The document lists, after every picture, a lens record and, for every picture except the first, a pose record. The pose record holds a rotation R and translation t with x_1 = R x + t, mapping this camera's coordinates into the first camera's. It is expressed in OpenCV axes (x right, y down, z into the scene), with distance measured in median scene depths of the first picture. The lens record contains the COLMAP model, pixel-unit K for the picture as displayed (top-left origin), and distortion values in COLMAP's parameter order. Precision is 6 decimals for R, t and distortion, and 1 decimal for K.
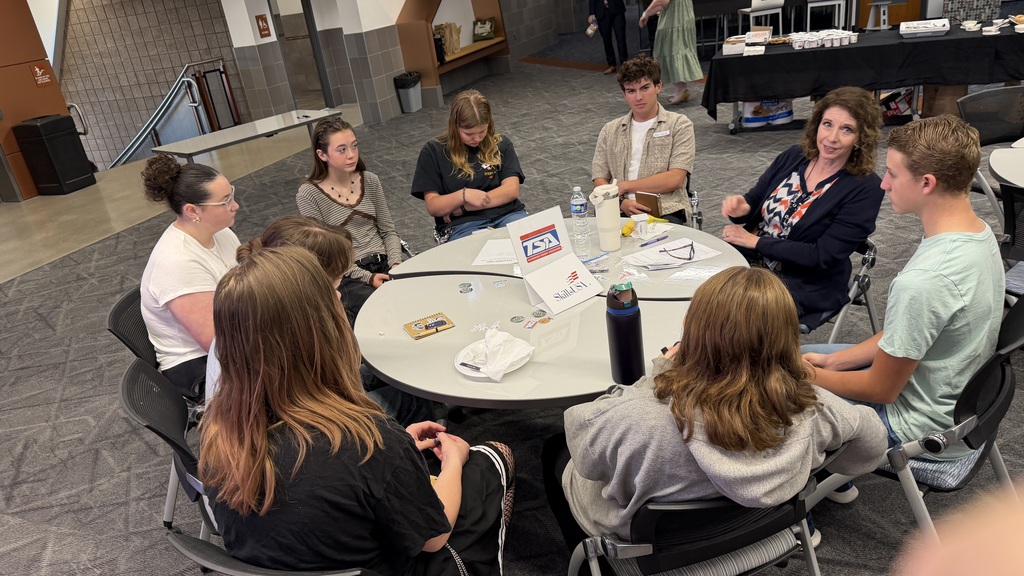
lens RADIAL K [[731.2, 0, 508.8], [0, 731.2, 283.6], [0, 0, 1]] dist [0.033349, -0.007586]
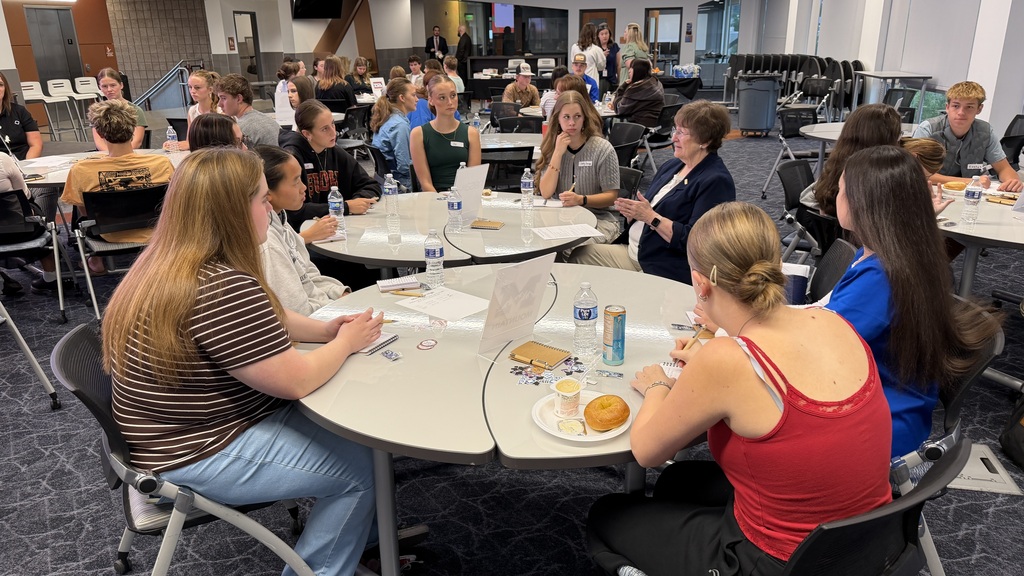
lens RADIAL K [[731.2, 0, 512.0], [0, 731.2, 289.9], [0, 0, 1]] dist [0.033349, -0.007586]
pose [[0.980732, 0.066278, 0.183774, 0.023318], [-0.049677, 0.994378, -0.093517, 0.328049], [-0.188939, 0.082586, 0.978510, -0.708055]]
